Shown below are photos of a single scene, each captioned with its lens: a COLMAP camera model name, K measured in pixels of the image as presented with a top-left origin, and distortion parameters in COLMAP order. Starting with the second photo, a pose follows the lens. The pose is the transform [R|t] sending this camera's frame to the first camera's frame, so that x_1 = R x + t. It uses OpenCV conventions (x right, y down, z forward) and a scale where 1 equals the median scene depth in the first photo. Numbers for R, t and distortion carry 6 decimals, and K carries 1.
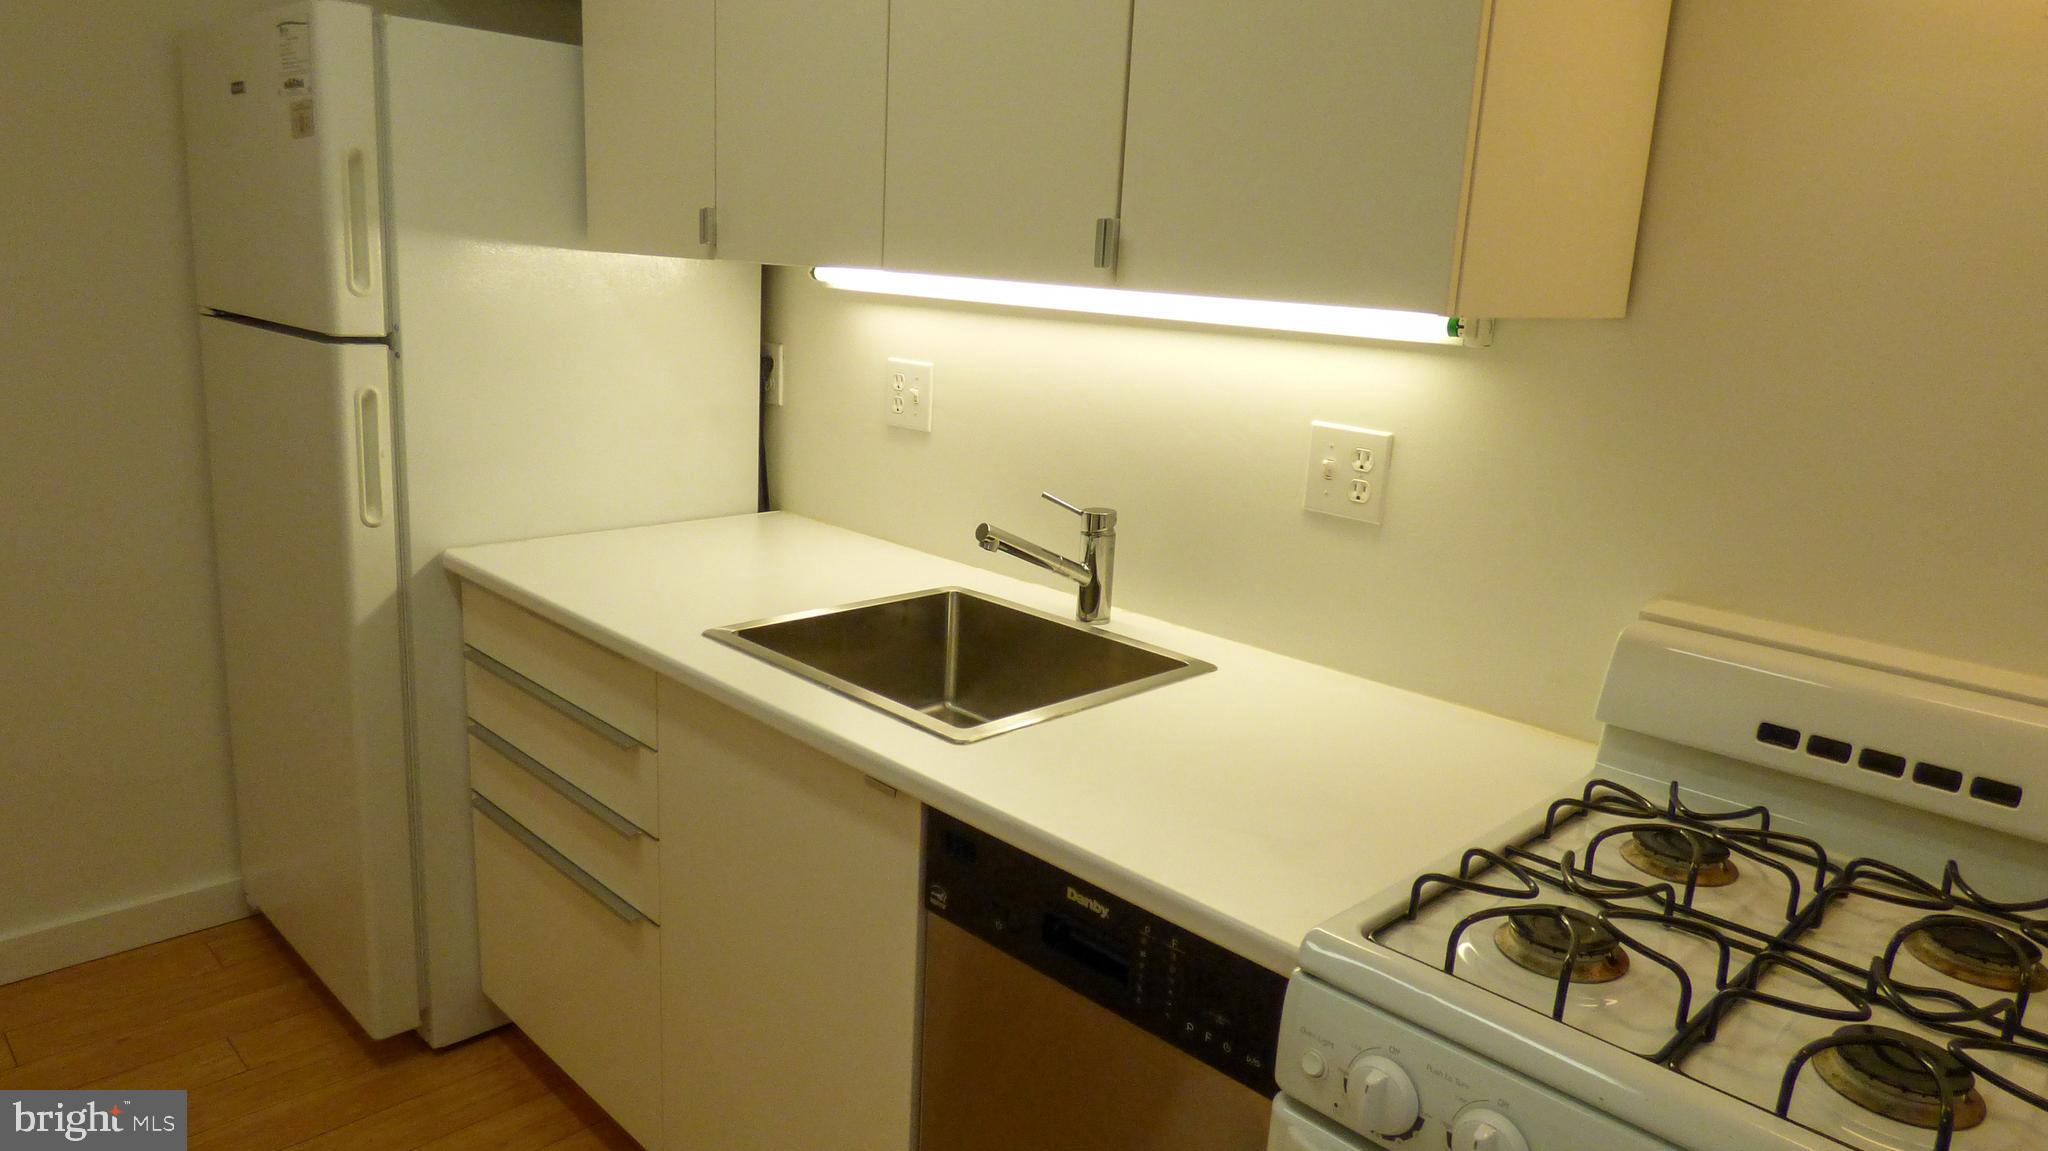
lens RADIAL K [[1315.2, 0, 1024.0], [0, 1315.2, 575.5], [0, 0, 1]] dist [-0.012125, 0.000540]
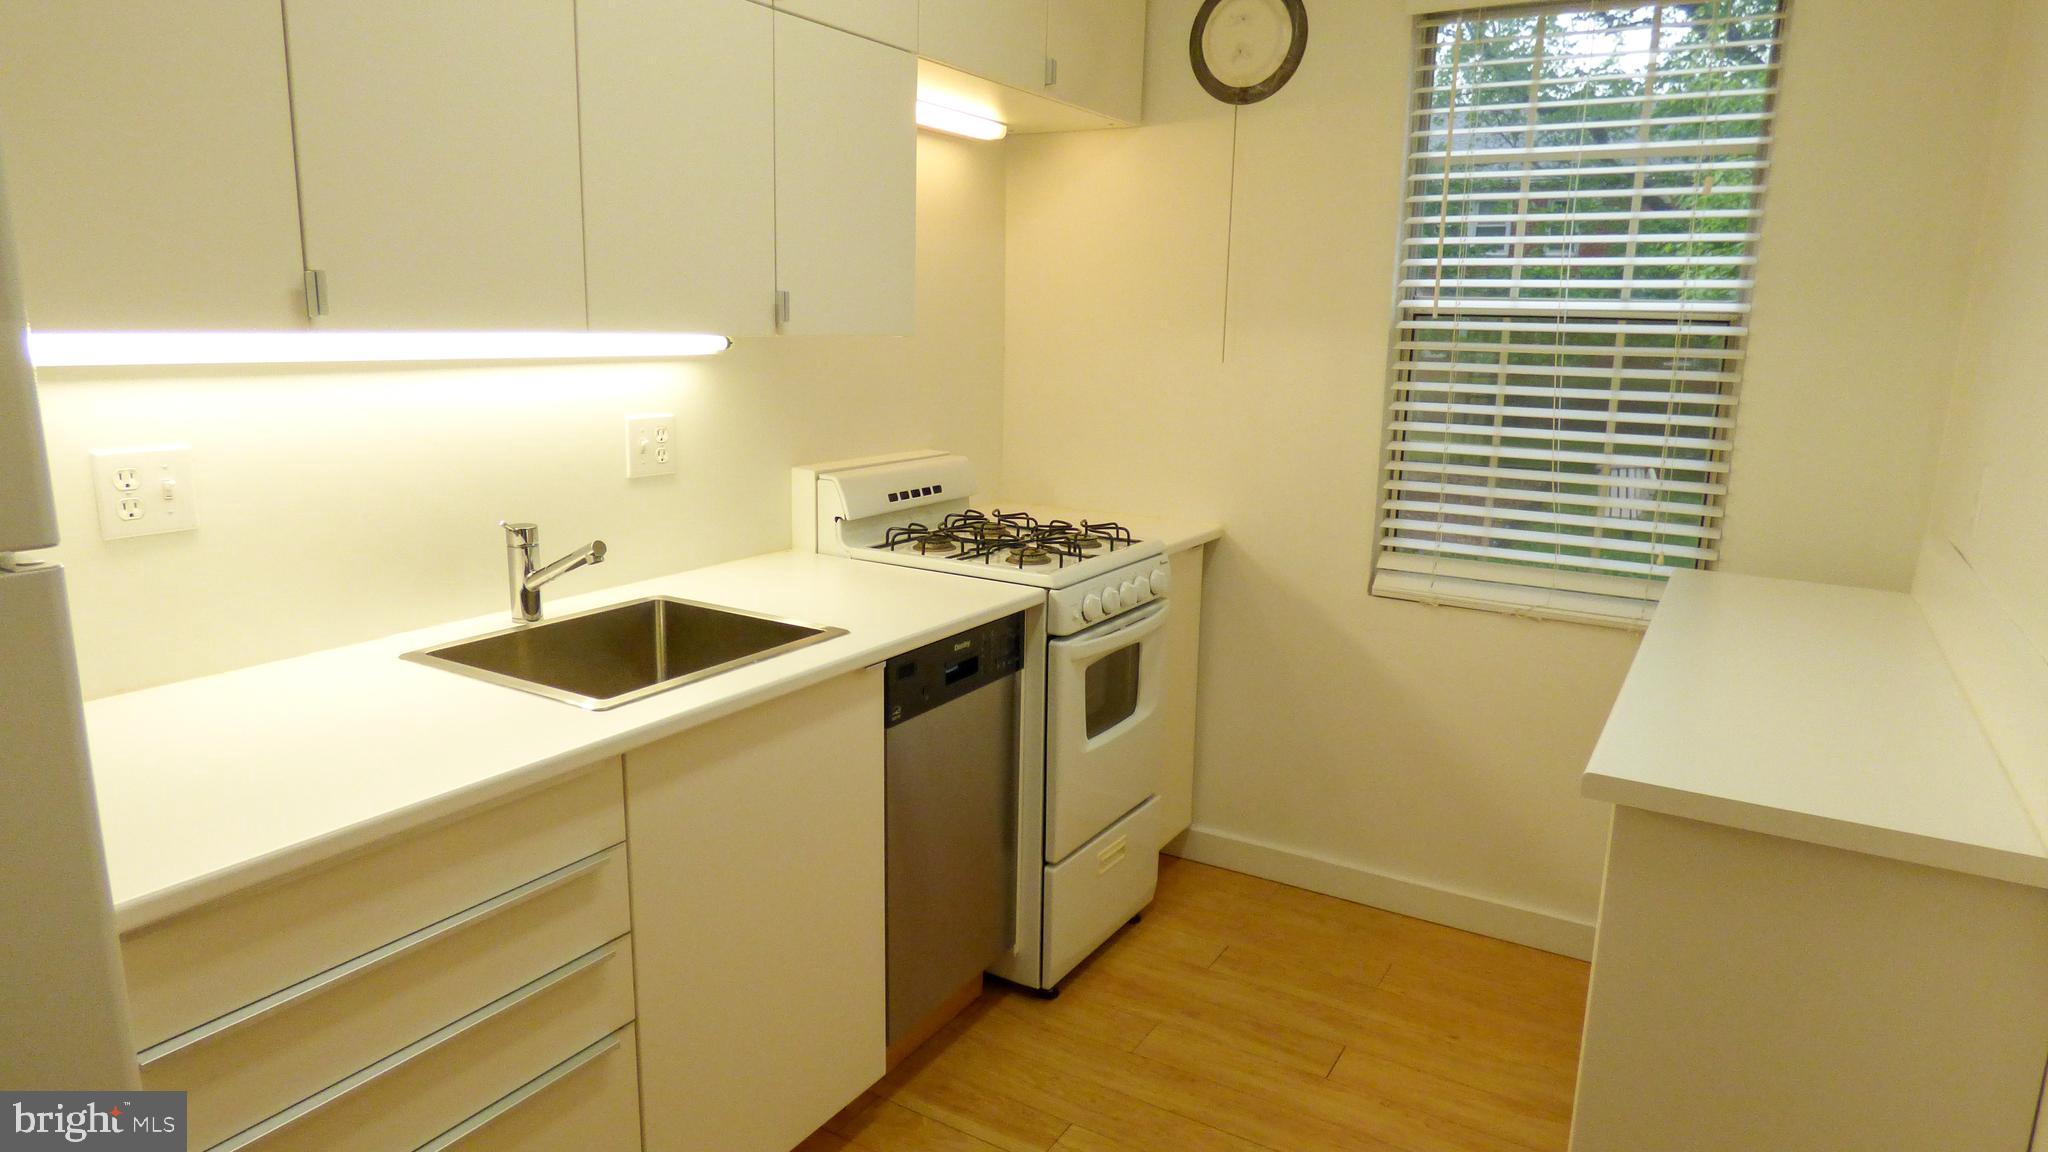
lens RADIAL K [[1240.6, 0, 1060.7], [0, 1240.6, 566.8], [0, 0, 1]] dist [0.001068, 0.000589]
pose [[-0.258220, -0.250873, 0.932944, -1.254676], [0.186736, 0.934522, 0.302982, -0.295595], [-0.947867, 0.252450, -0.194466, 0.877327]]
